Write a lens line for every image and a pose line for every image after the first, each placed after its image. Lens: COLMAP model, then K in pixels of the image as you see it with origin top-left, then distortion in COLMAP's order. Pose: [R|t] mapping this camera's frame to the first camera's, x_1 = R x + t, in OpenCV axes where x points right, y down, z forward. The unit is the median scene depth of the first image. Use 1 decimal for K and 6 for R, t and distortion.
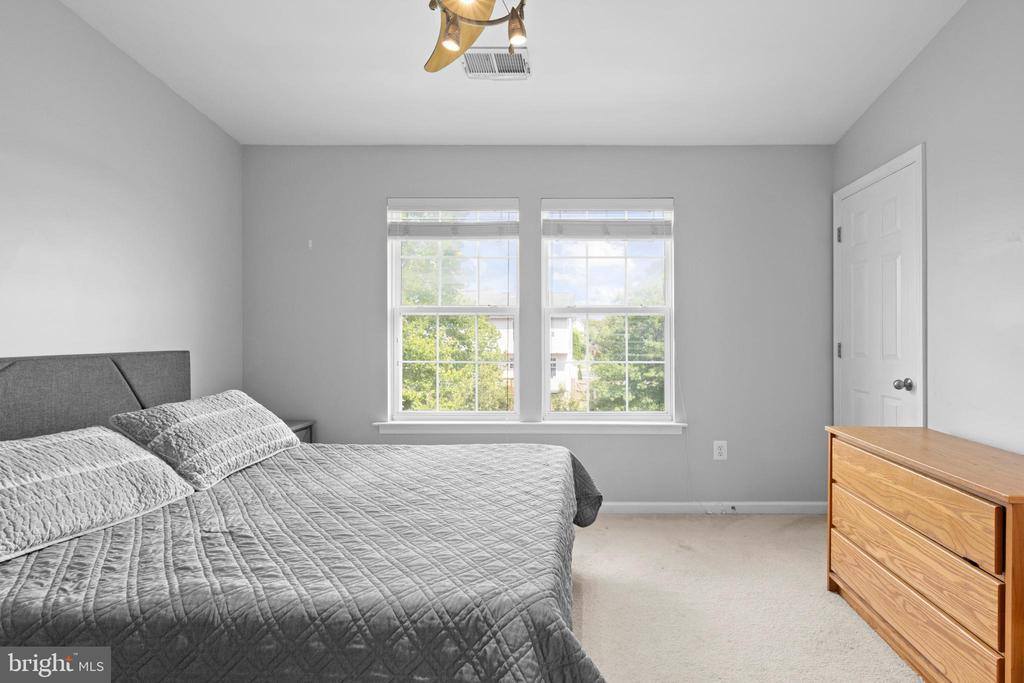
lens RADIAL K [[516.2, 0, 516.2], [0, 516.2, 333.2], [0, 0, 1]] dist [0.000040, 0.001177]
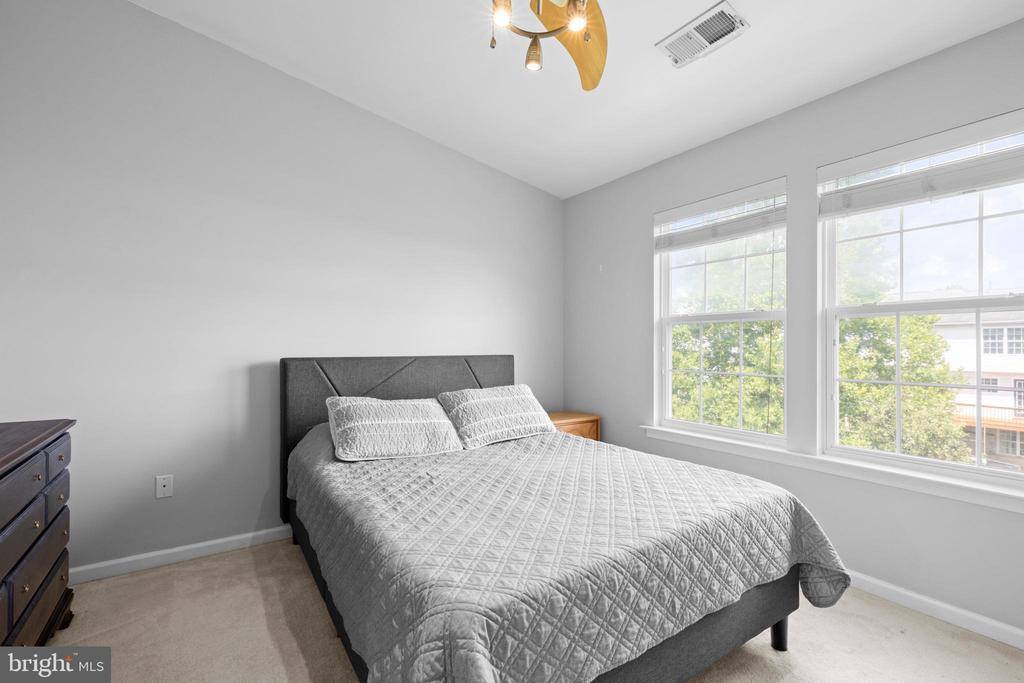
lens RADIAL K [[445.6, 0, 515.1], [0, 445.6, 346.4], [0, 0, 1]] dist [0.007866, -0.000195]
pose [[0.595658, 0.003468, -0.803231, 0.475711], [-0.001876, 0.999994, 0.002927, 0.008480], [0.803236, -0.000237, 0.595660, 0.348472]]
